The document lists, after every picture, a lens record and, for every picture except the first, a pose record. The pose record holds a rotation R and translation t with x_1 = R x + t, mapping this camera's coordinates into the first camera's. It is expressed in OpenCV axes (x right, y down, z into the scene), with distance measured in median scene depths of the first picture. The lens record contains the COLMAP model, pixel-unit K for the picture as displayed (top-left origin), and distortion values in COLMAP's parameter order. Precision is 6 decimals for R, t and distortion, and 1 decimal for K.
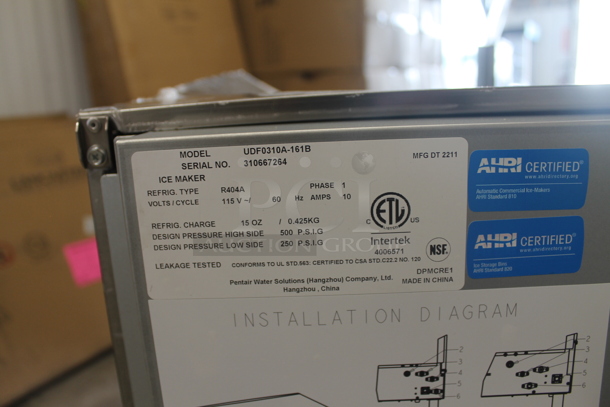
lens RADIAL K [[514.5, 0, 304.7], [0, 514.5, 202.2], [0, 0, 1]] dist [-0.137832, 0.109479]
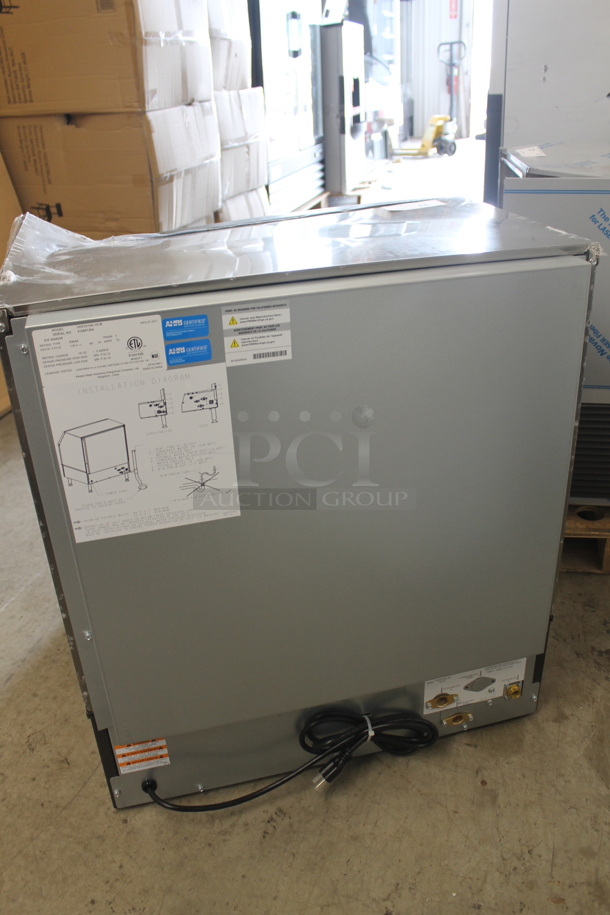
lens RADIAL K [[771.7, 0, 307.1], [0, 771.7, 454.3], [0, 0, 1]] dist [-0.137832, 0.109479]
pose [[0.958638, -0.126667, 0.254888, -0.059254], [0.058578, 0.964148, 0.258821, -0.396000], [-0.278534, -0.233184, 0.931689, -3.029082]]
